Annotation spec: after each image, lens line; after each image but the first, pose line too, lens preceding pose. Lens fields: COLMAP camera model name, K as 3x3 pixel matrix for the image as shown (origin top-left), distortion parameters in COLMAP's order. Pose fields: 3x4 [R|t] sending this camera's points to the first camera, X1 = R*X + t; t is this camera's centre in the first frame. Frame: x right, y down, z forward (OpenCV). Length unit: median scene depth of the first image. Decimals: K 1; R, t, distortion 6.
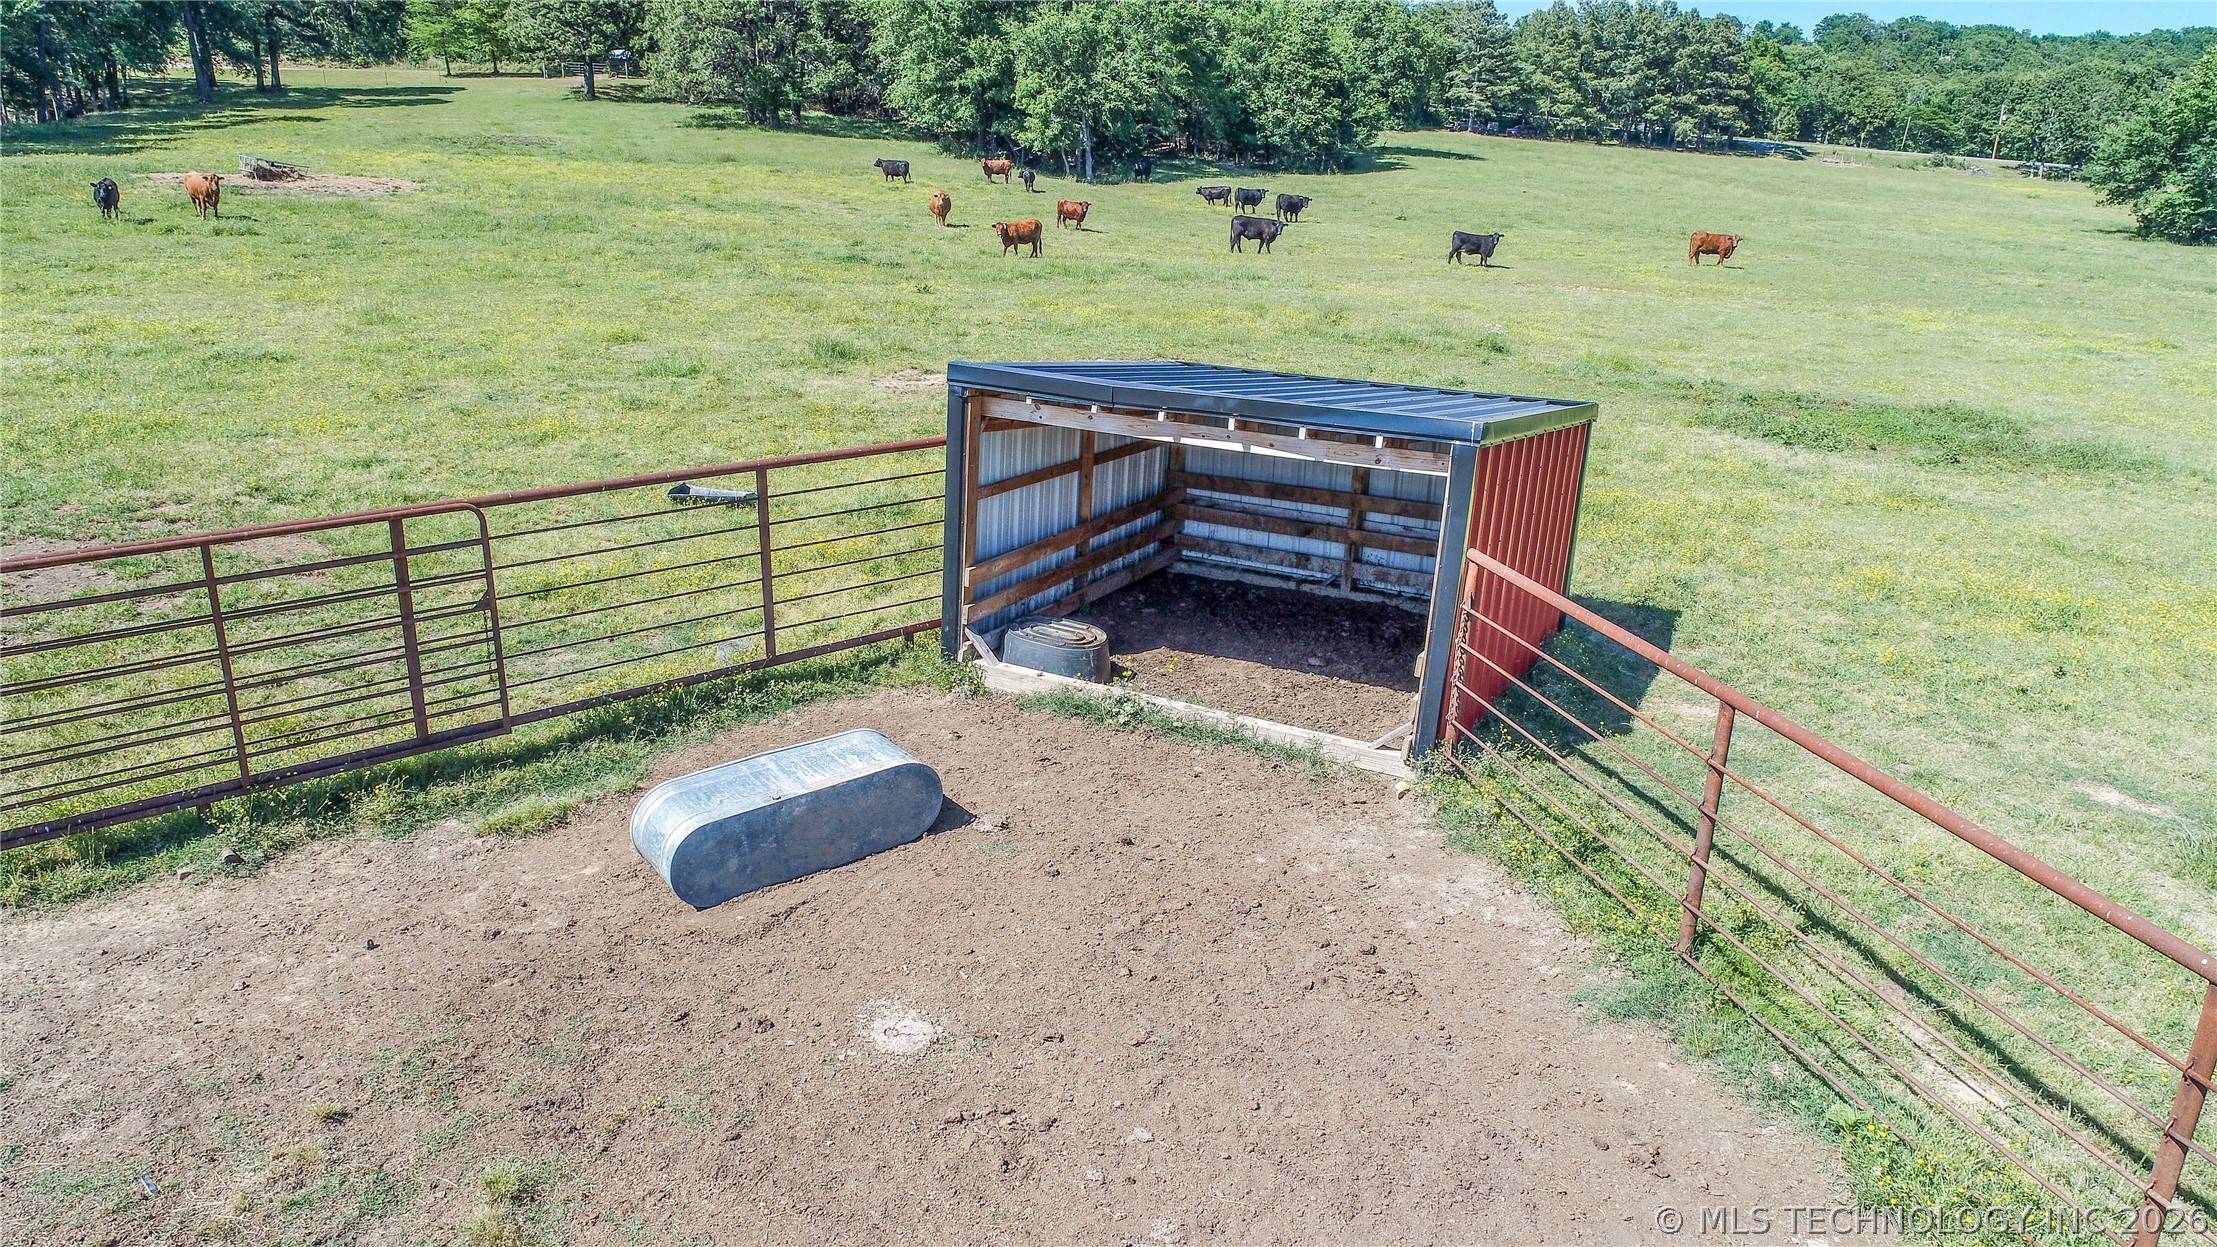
lens RADIAL K [[1472.9, 0, 1121.5], [0, 1472.9, 620.2], [0, 0, 1]] dist [-0.012660, 0.005452]
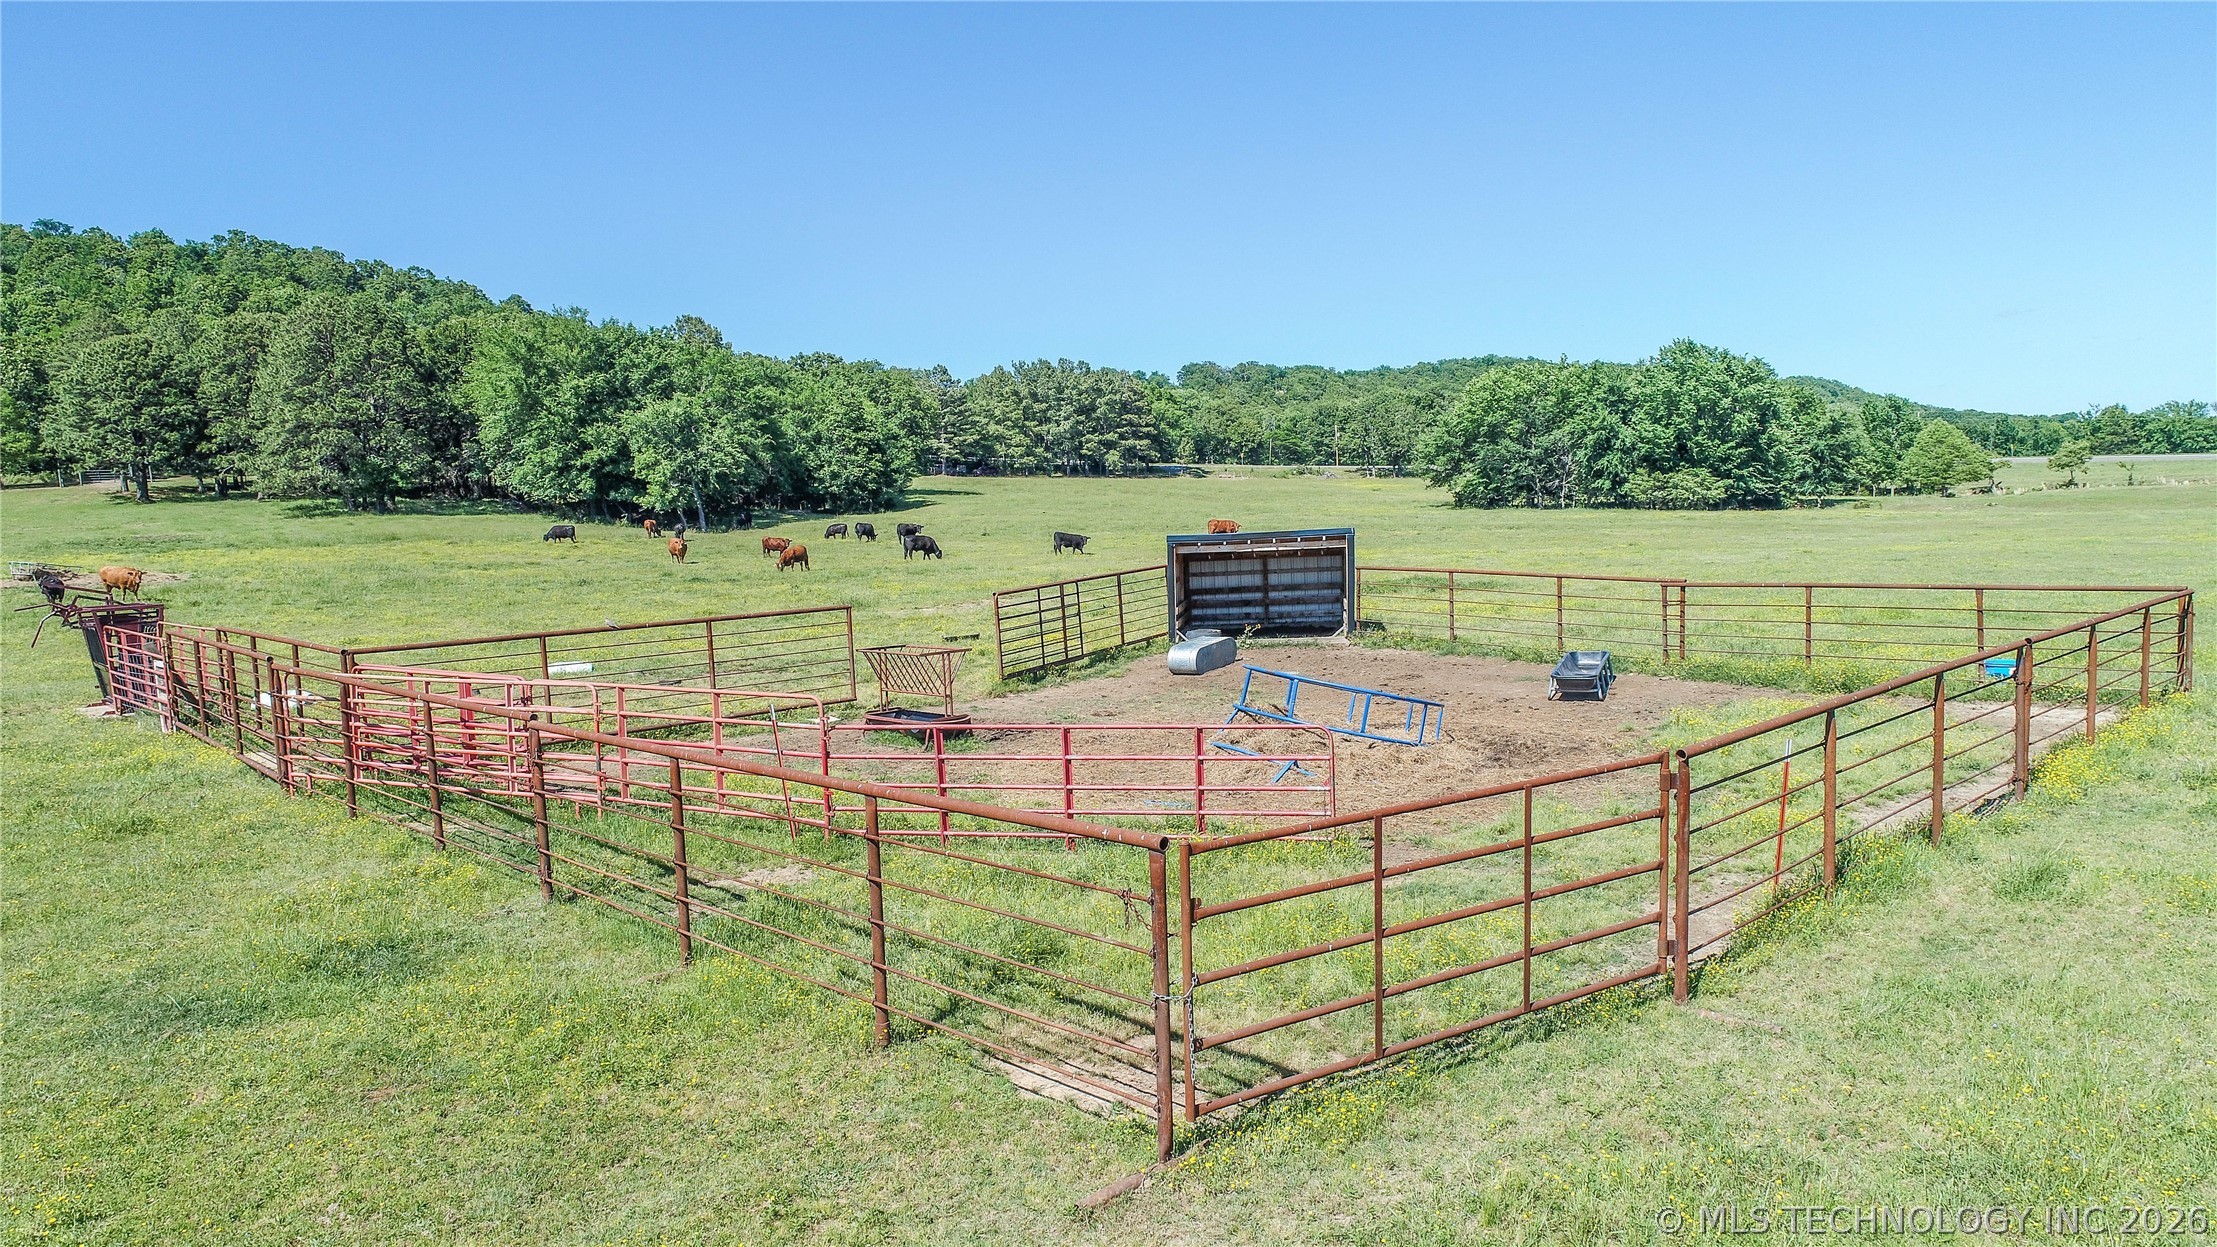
lens RADIAL K [[1472.9, 0, 1102.1], [0, 1472.9, 627.4], [0, 0, 1]] dist [-0.012660, 0.005452]
pose [[0.930296, -0.106097, 0.351131, -0.108380], [0.181168, 0.965251, -0.188332, 0.044463], [-0.318948, 0.238818, 0.917190, -0.134229]]
